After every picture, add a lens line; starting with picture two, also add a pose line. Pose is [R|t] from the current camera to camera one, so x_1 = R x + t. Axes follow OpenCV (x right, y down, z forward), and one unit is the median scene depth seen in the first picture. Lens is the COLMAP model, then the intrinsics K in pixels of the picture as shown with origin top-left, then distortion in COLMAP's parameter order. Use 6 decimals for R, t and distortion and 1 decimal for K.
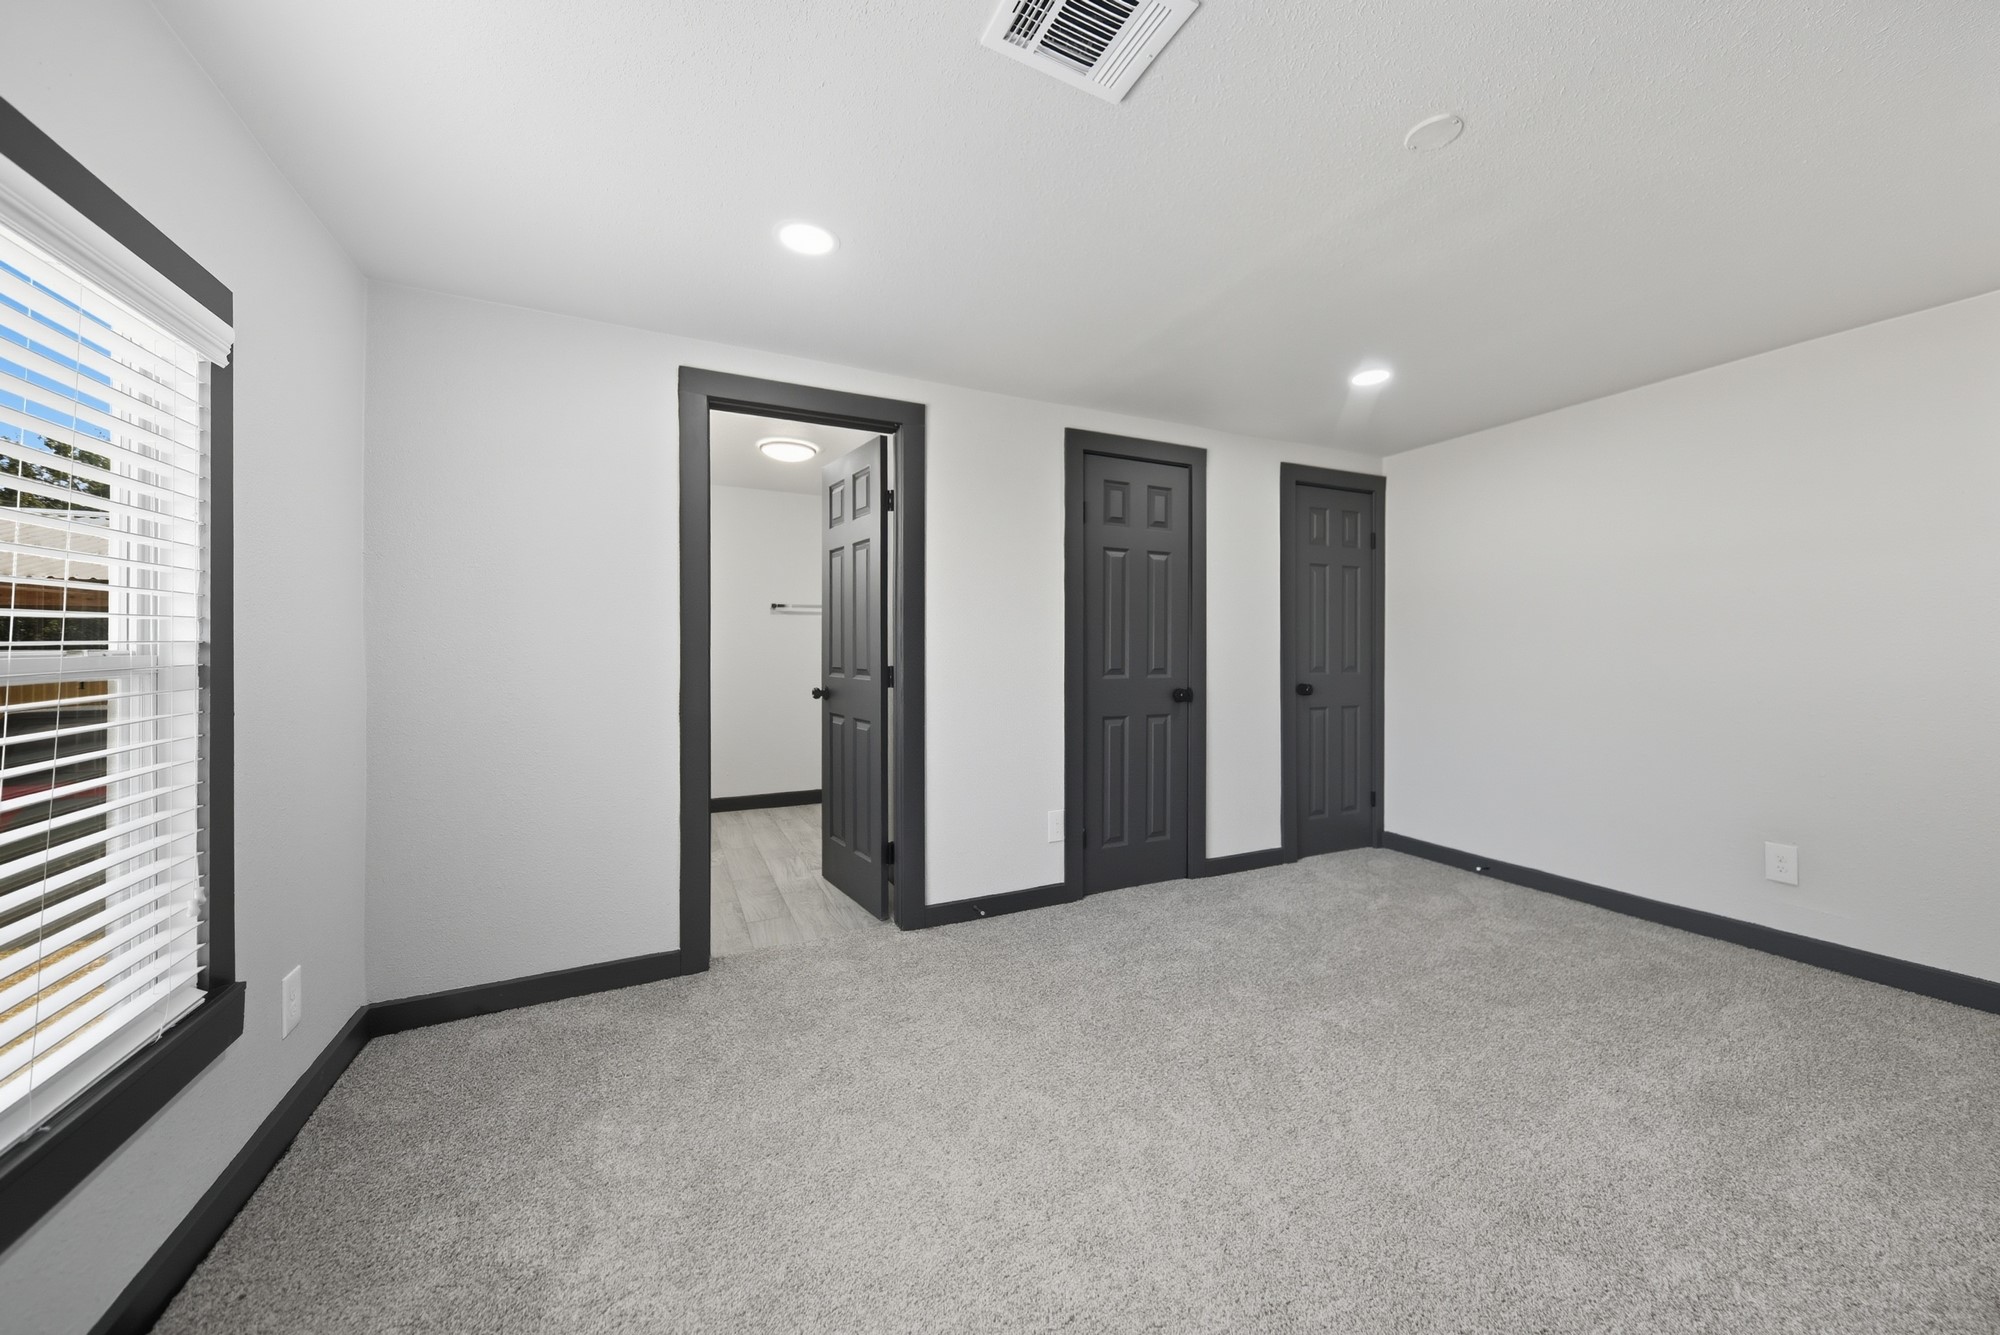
lens RADIAL K [[731.6, 0, 1057.8], [0, 731.6, 646.6], [0, 0, 1]] dist [-0.000398, -0.000038]
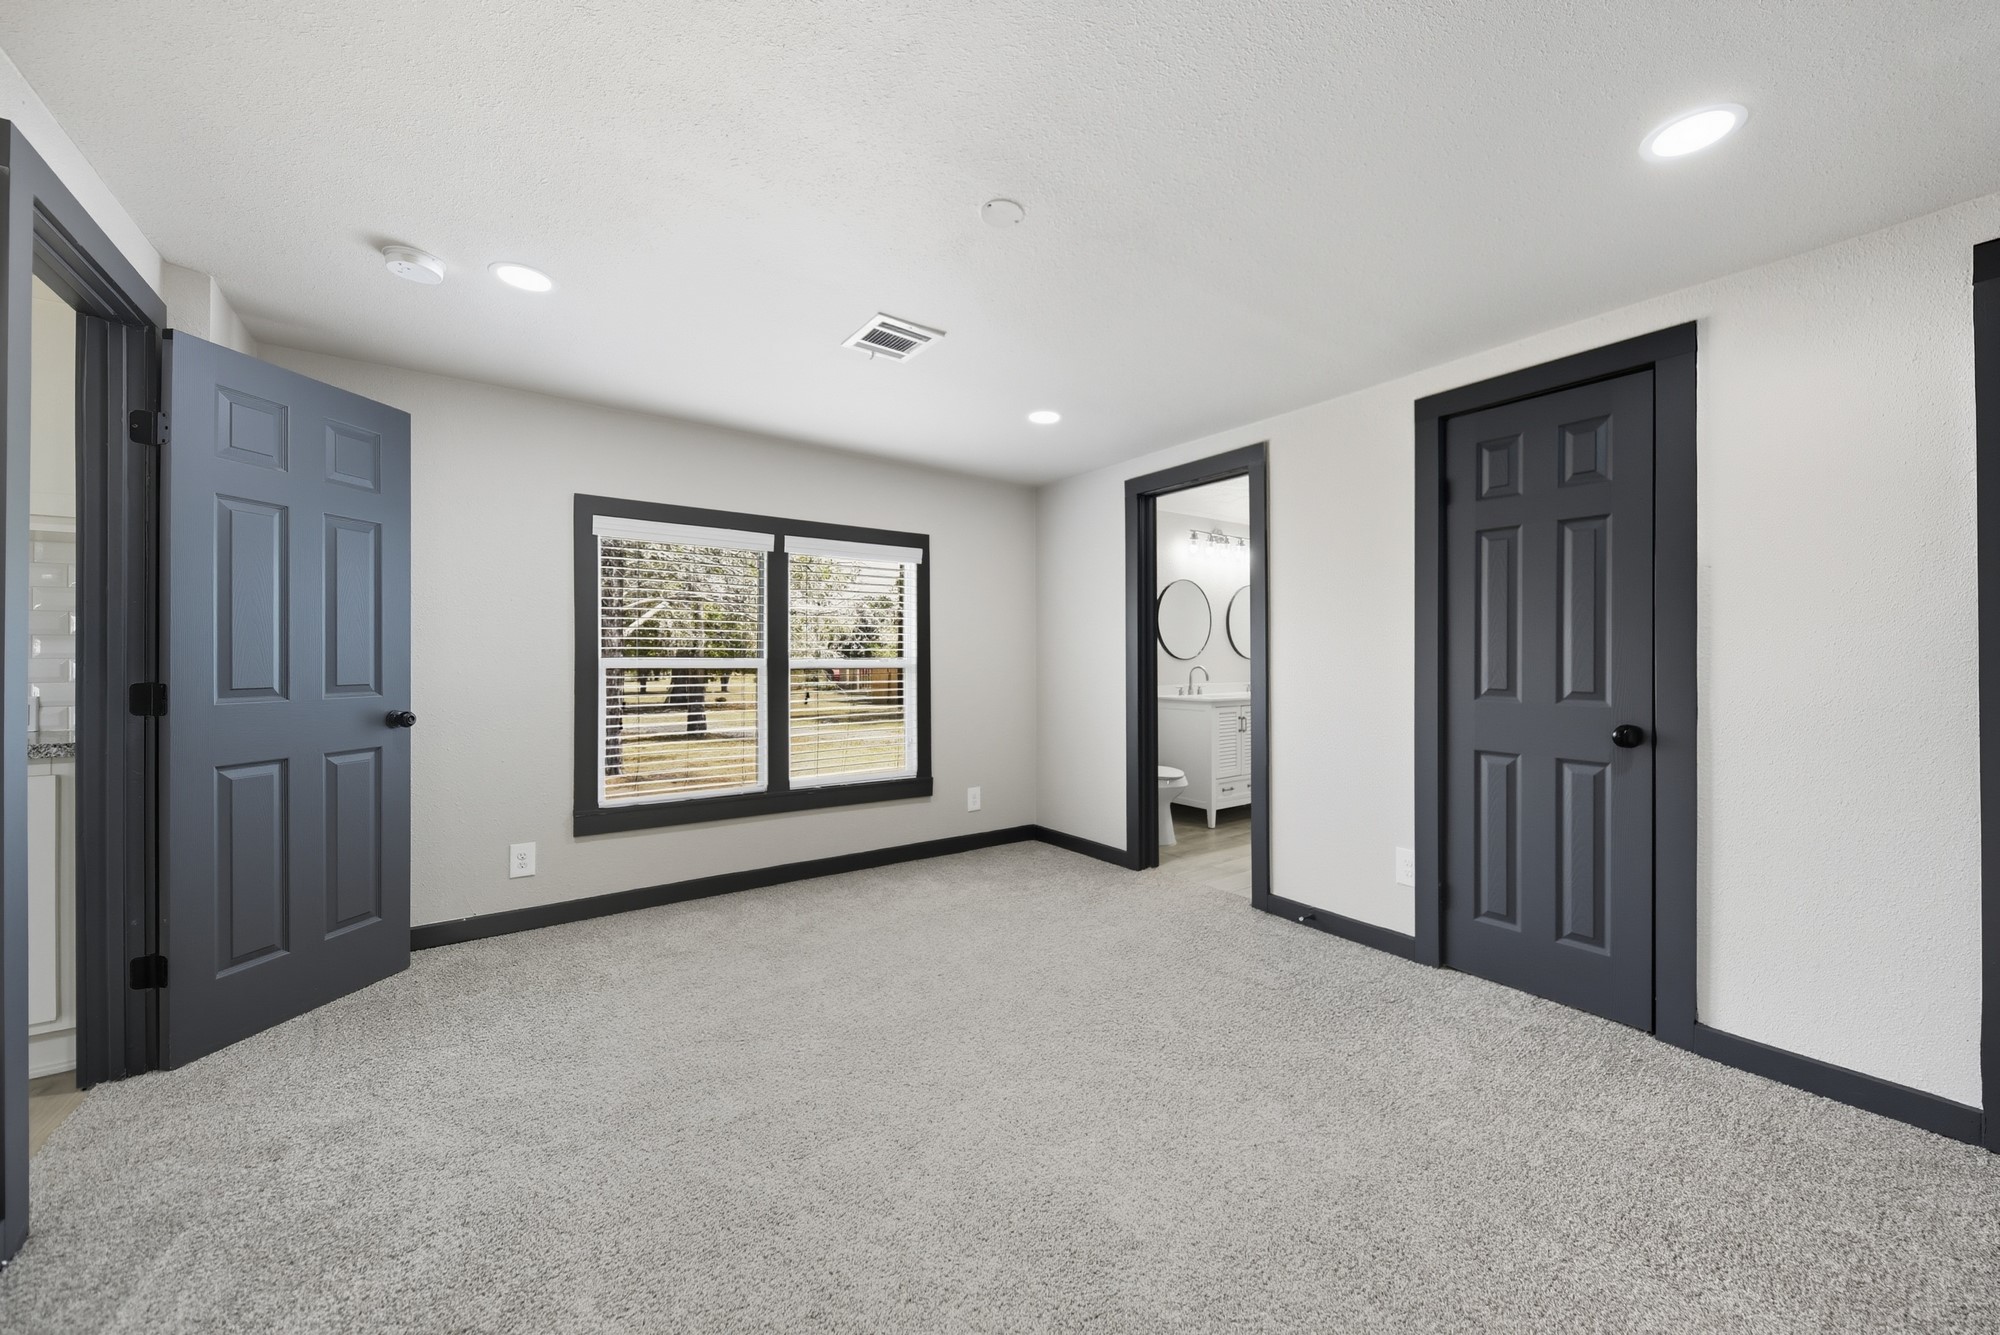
lens RADIAL K [[731.6, 0, 1000.4], [0, 731.6, 660.9], [0, 0, 1]] dist [-0.000398, -0.000038]
pose [[0.130871, 0.001061, -0.991399, 0.769928], [0.000674, 0.999999, 0.001159, 0.001136], [0.991399, -0.000819, 0.130870, 0.404620]]
